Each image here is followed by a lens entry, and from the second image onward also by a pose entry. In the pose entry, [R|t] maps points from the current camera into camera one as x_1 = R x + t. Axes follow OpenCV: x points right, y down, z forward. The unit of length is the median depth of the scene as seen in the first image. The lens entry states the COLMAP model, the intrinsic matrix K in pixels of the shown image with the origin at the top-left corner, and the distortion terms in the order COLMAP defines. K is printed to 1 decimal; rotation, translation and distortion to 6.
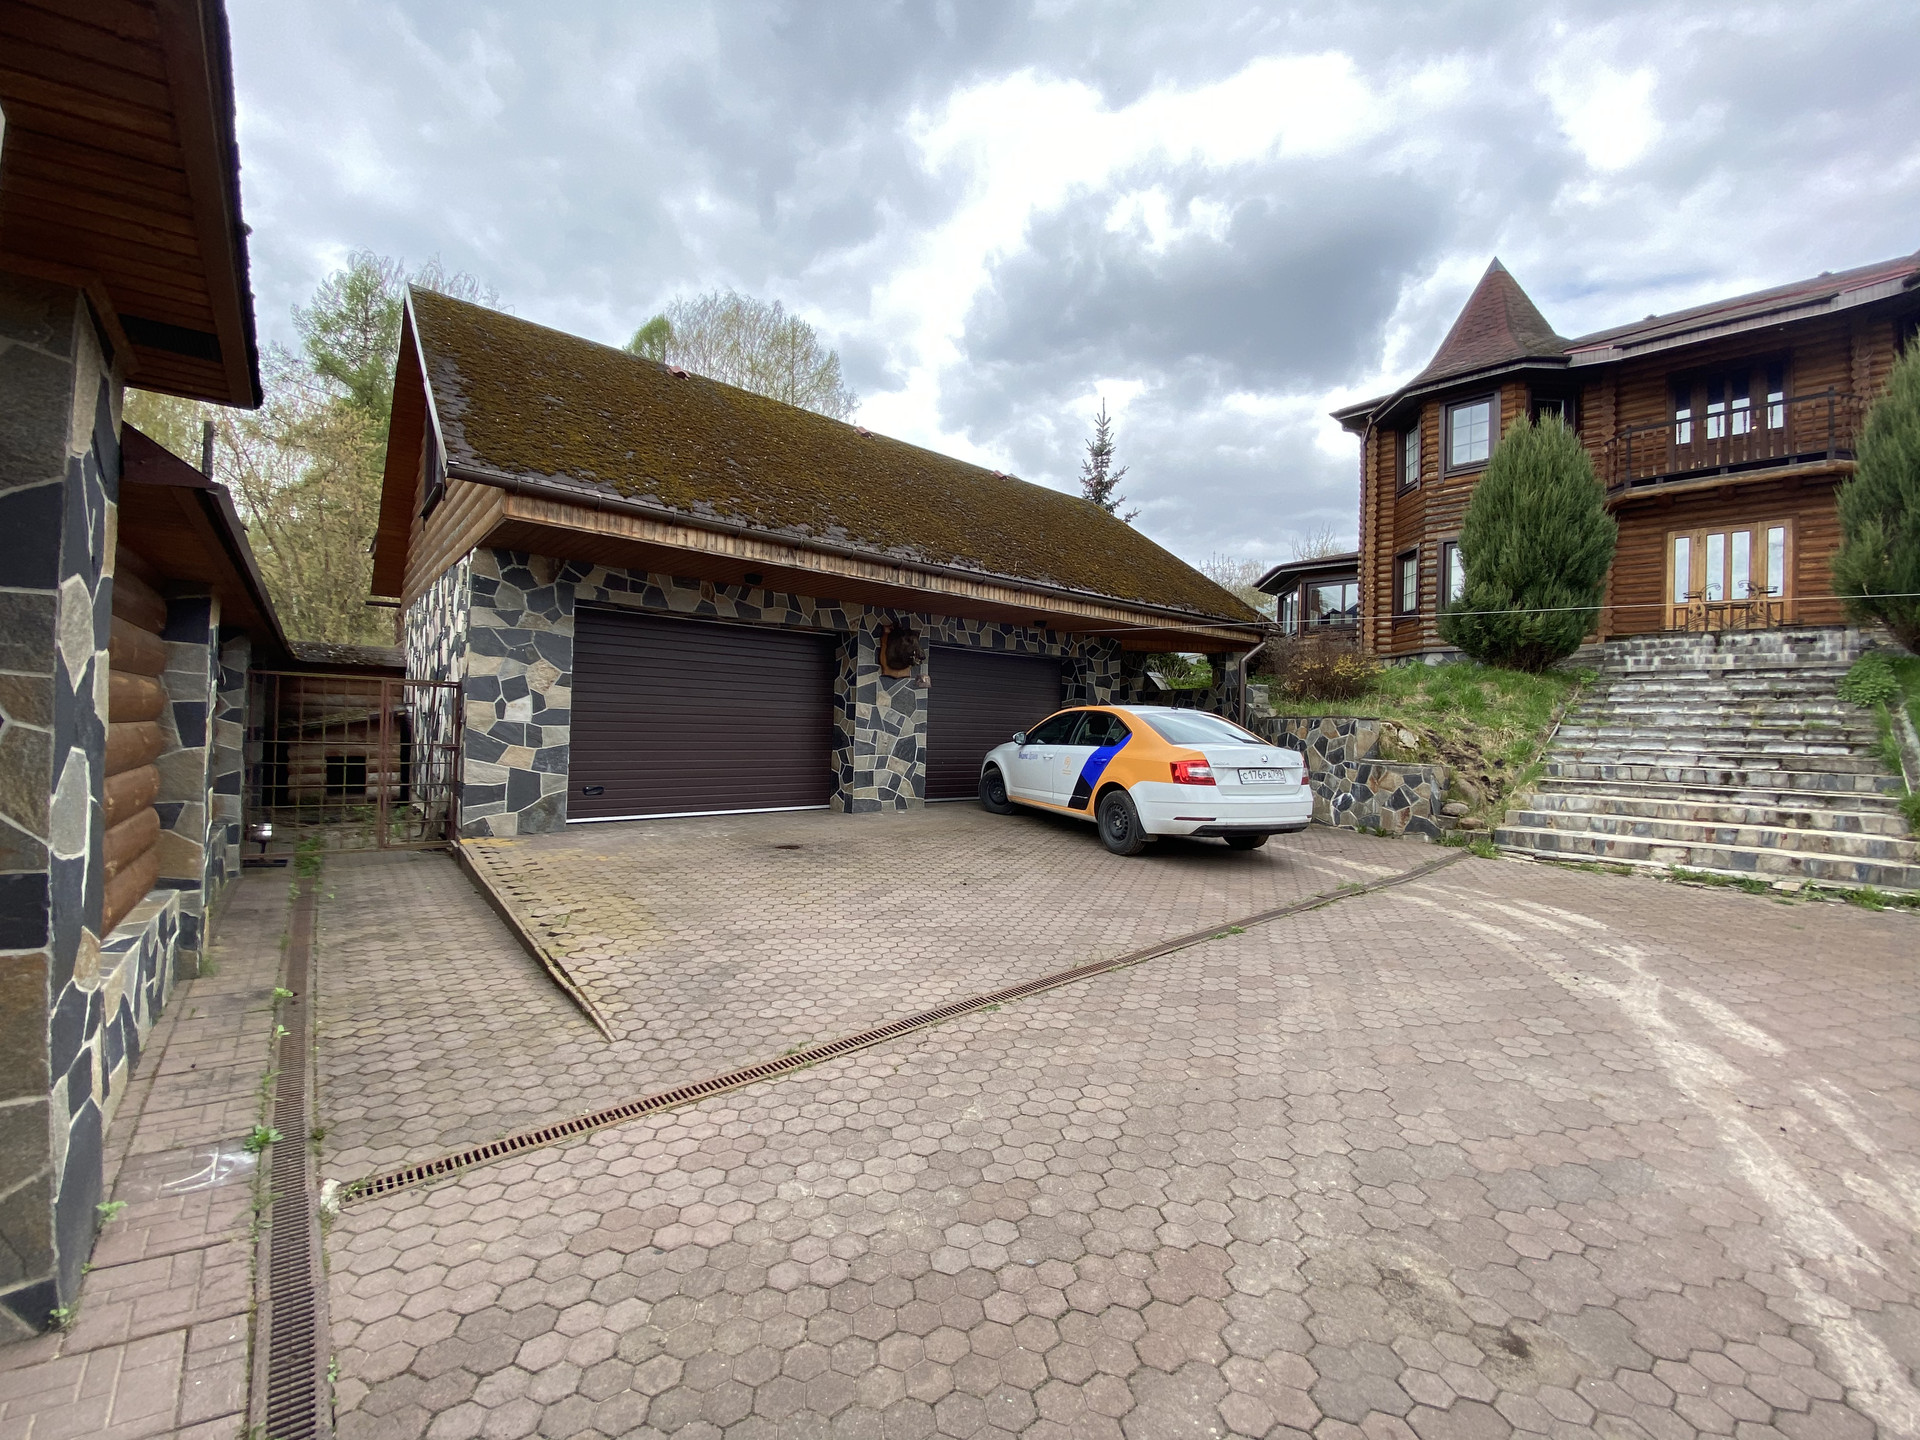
lens RADIAL K [[766.0, 0, 963.4], [0, 766.0, 718.3], [0, 0, 1]] dist [-0.031361, -0.003145]
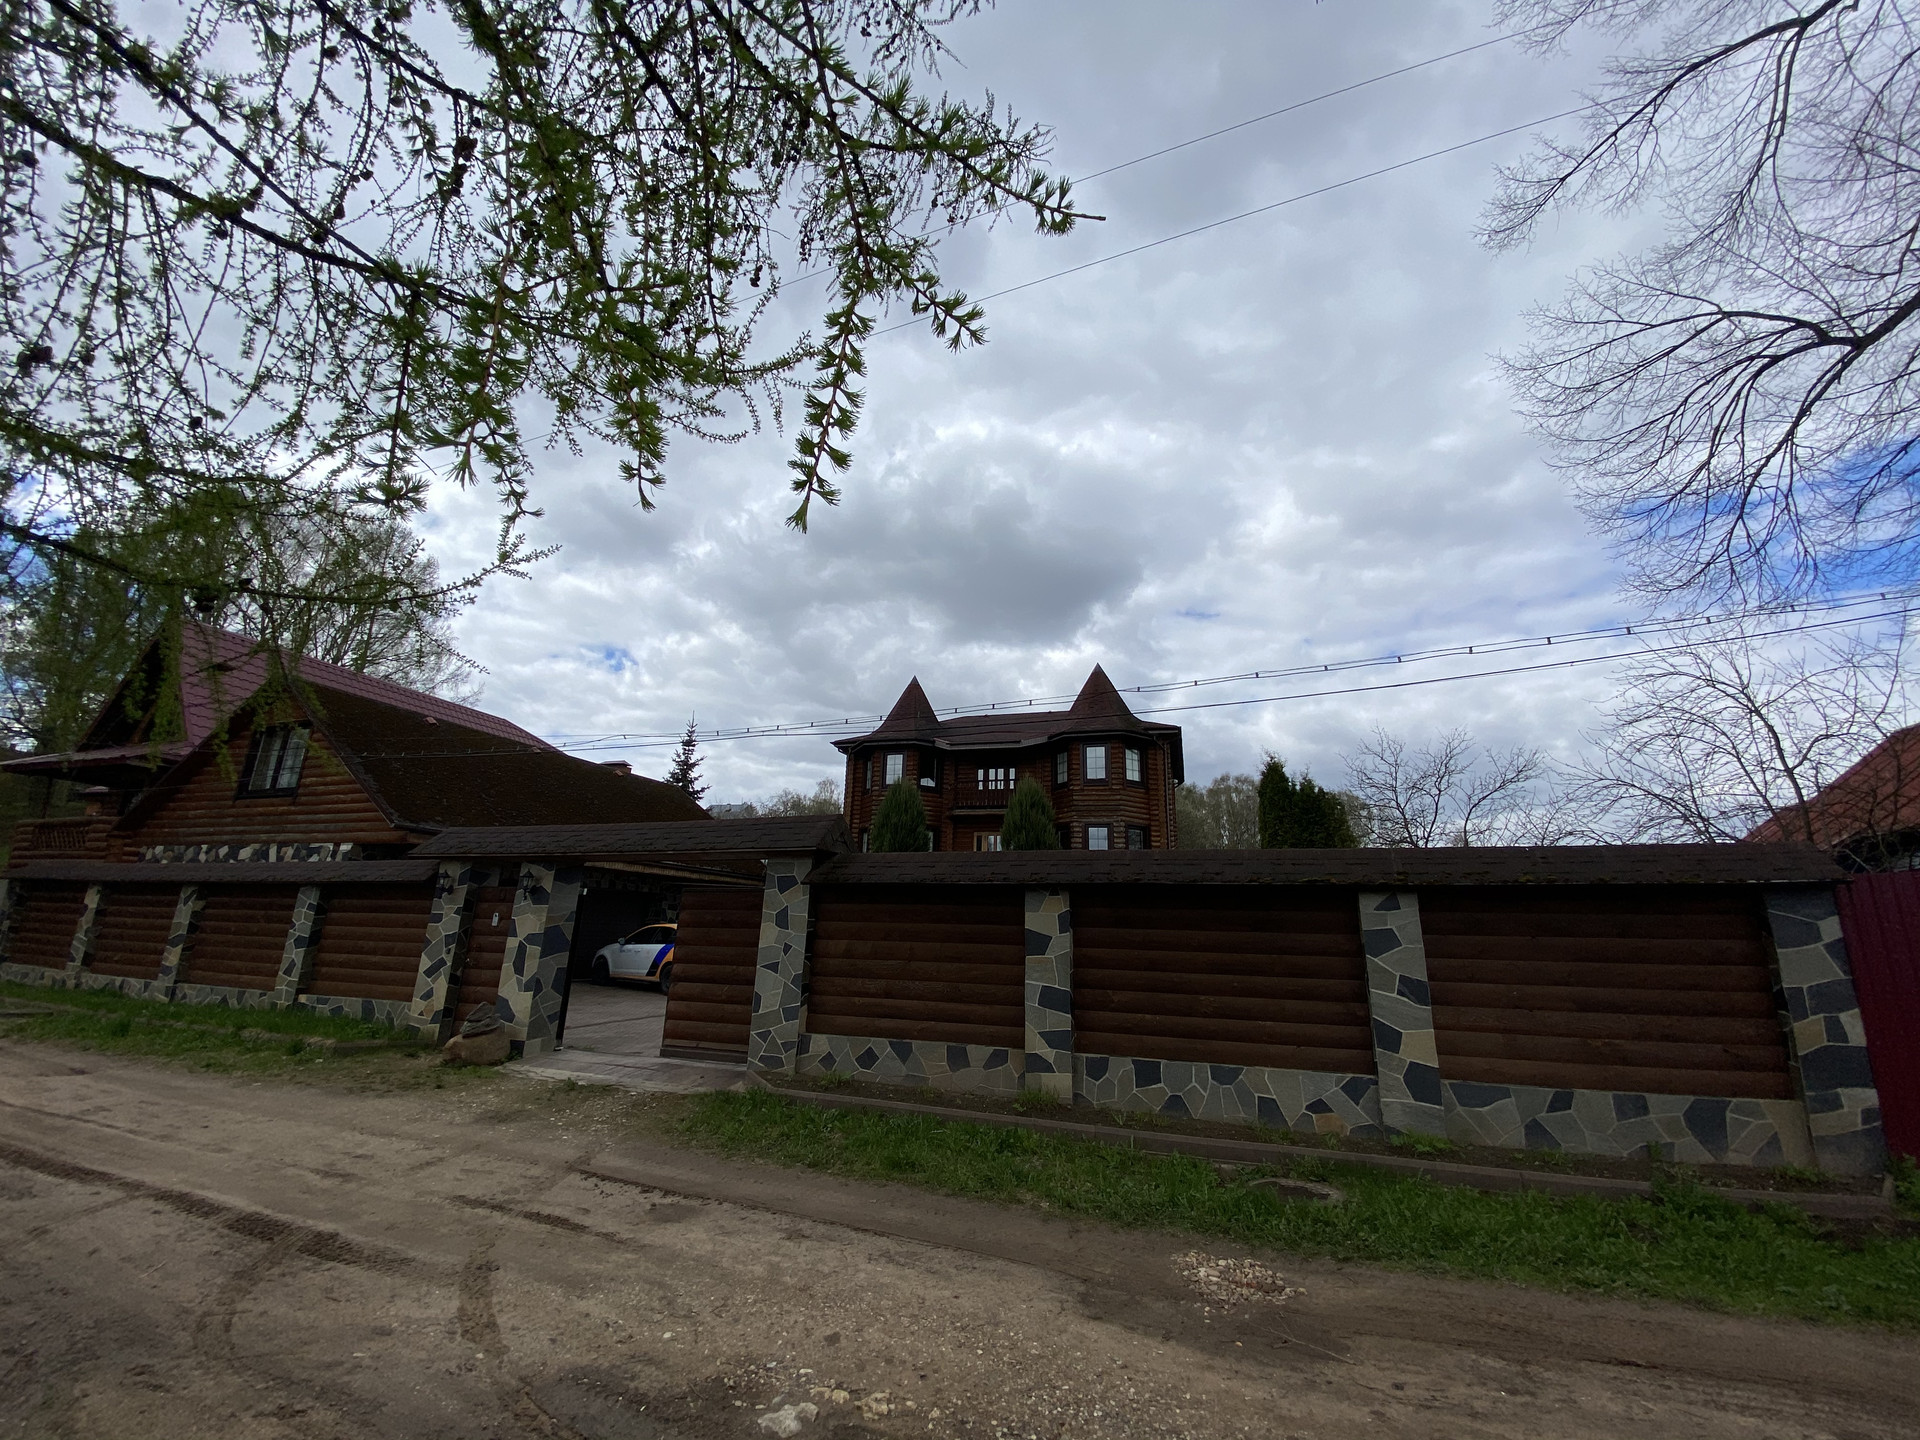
lens RADIAL K [[766.0, 0, 972.0], [0, 766.0, 711.9], [0, 0, 1]] dist [-0.031361, -0.003145]
pose [[0.860734, 0.132200, 0.491590, -0.271157], [-0.000288, 0.965816, -0.259227, -0.054117], [-0.509055, 0.222984, 0.831349, -1.710195]]
